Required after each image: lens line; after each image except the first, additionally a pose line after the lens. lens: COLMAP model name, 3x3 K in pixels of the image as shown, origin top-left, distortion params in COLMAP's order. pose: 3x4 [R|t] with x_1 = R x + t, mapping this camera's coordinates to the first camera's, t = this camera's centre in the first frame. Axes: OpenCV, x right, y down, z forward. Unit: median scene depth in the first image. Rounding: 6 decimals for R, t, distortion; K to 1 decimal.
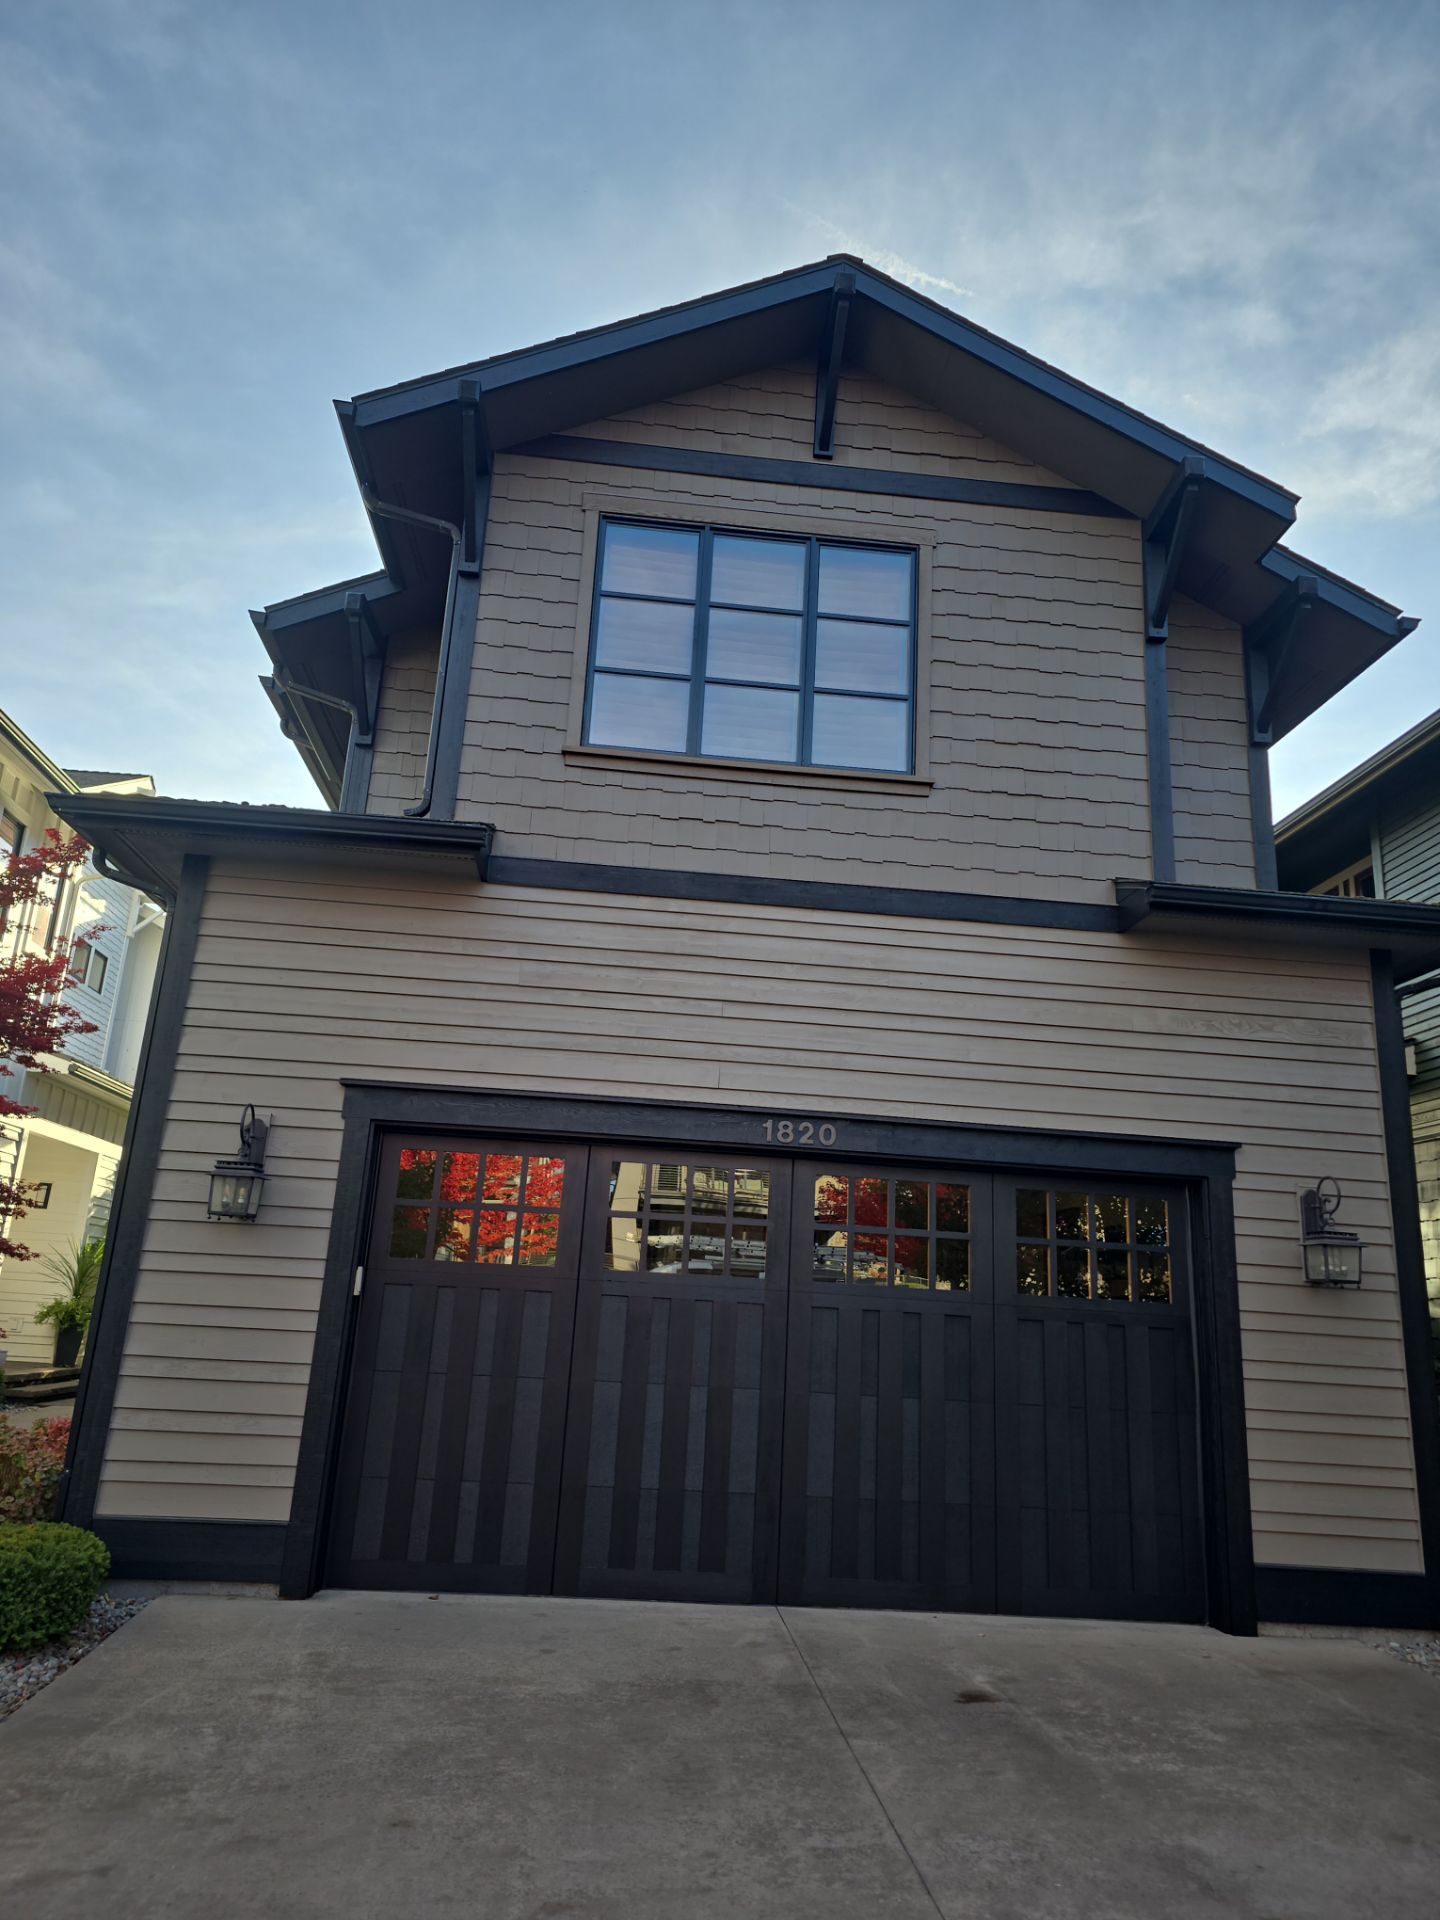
lens RADIAL K [[1323.7, 0, 720.0], [0, 1323.7, 960.0], [0, 0, 1]] dist [0.111259, -0.164260]
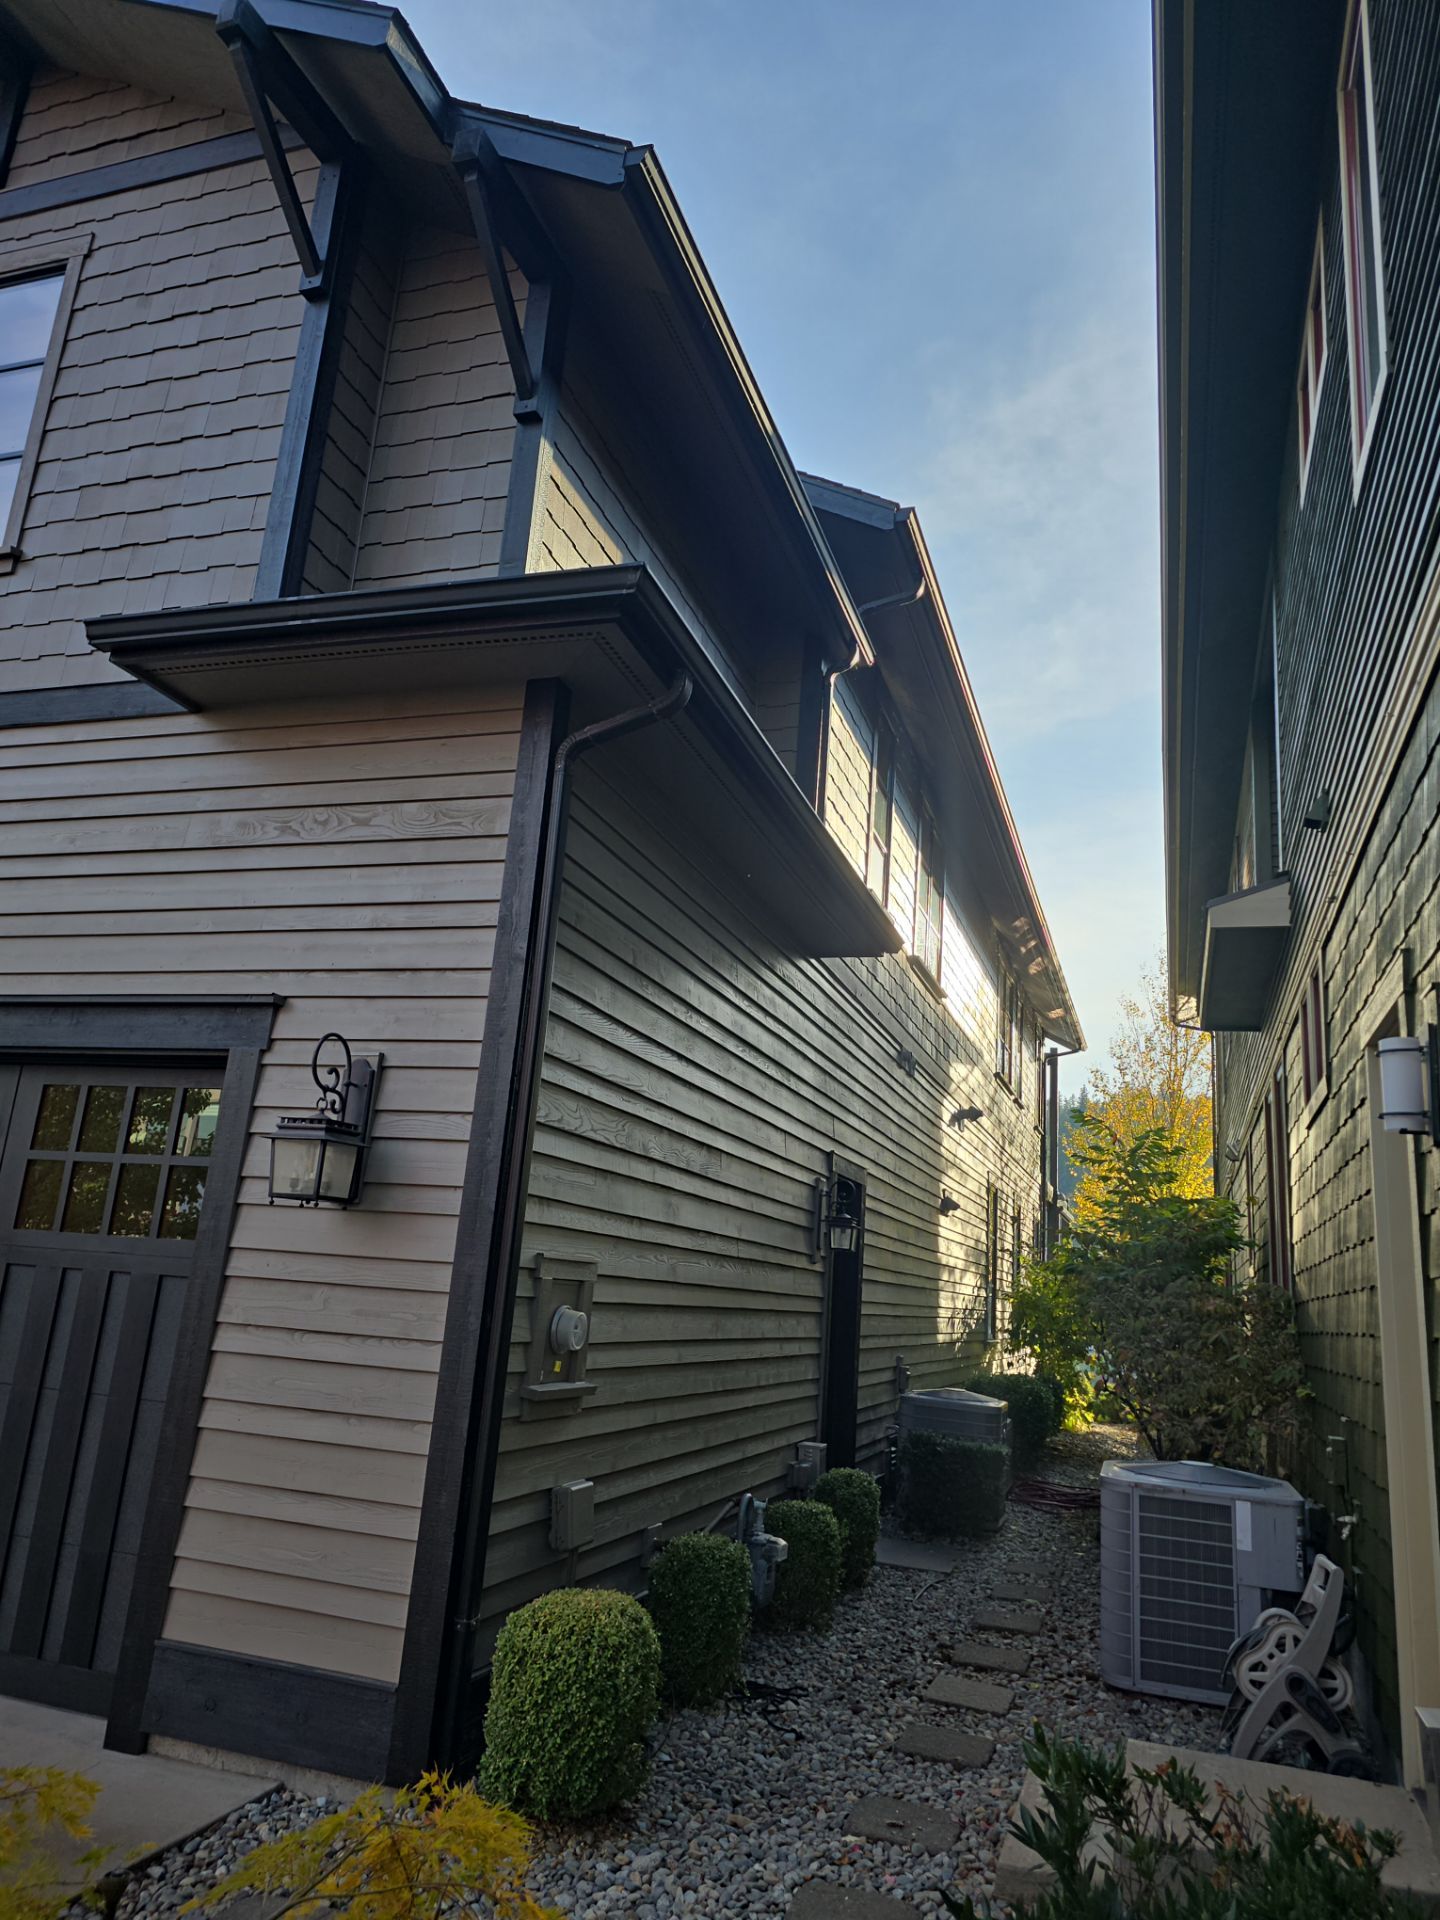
lens RADIAL K [[1349.2, 0, 720.0], [0, 1349.2, 960.0], [0, 0, 1]] dist [0.065471, -0.090022]
pose [[0.918371, -0.085497, -0.386374, 0.837234], [0.084645, 0.996225, -0.019254, 0.148784], [0.386562, -0.015023, 0.922141, 0.468260]]
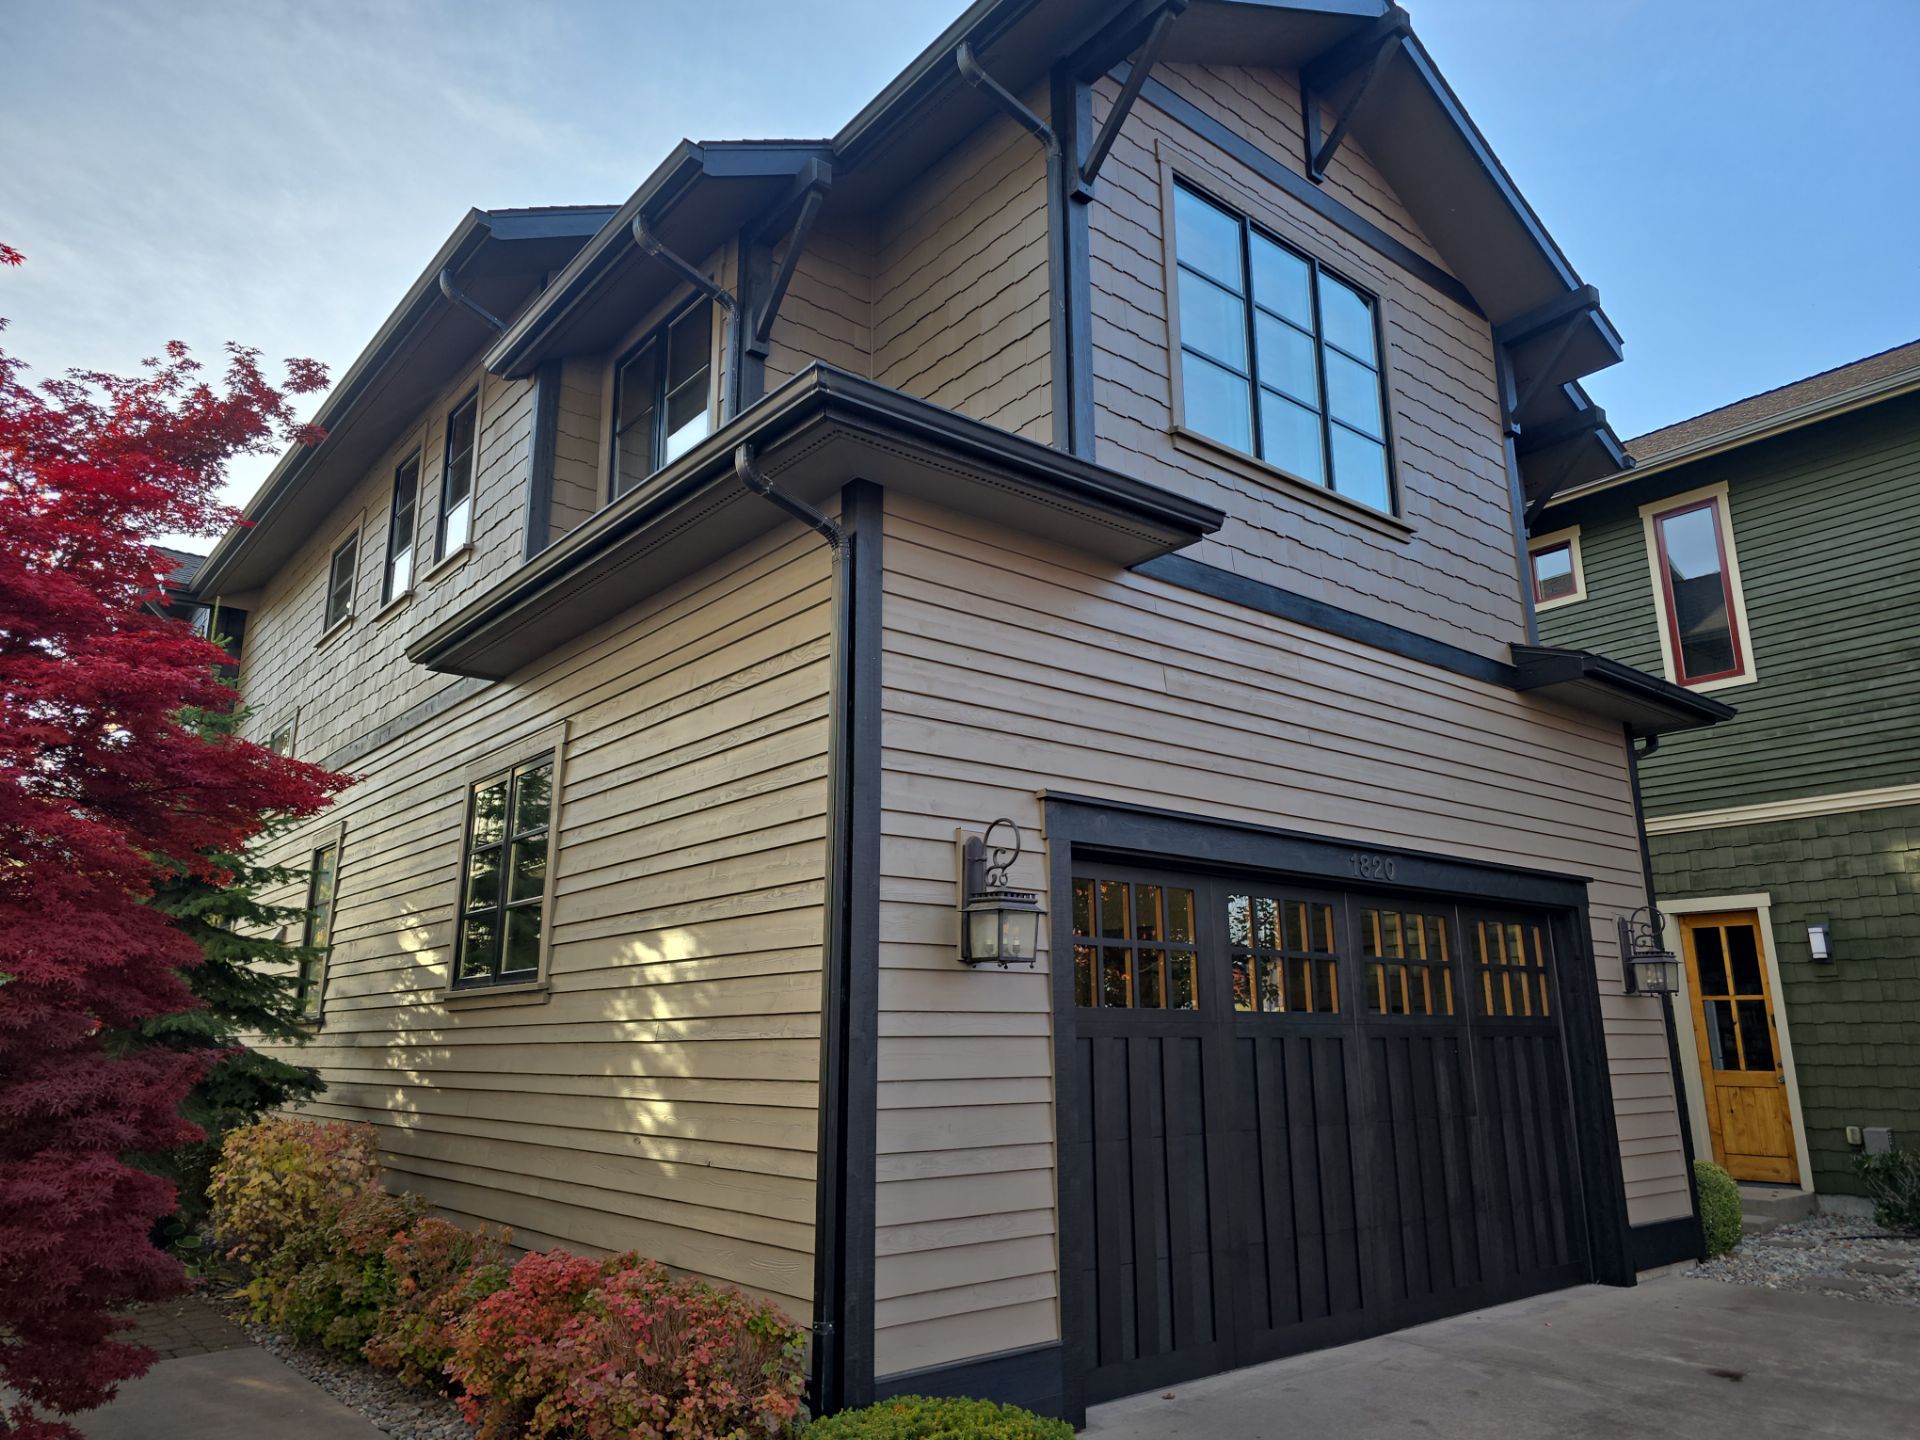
lens RADIAL K [[1266.0, 0, 960.0], [0, 1266.0, 720.0], [0, 0, 1]] dist [0.088728, -0.116449]
pose [[0.830705, 0.078102, 0.551207, -0.712416], [-0.105356, 0.994273, 0.017897, 0.035247], [-0.546652, -0.072940, 0.834177, 0.364338]]
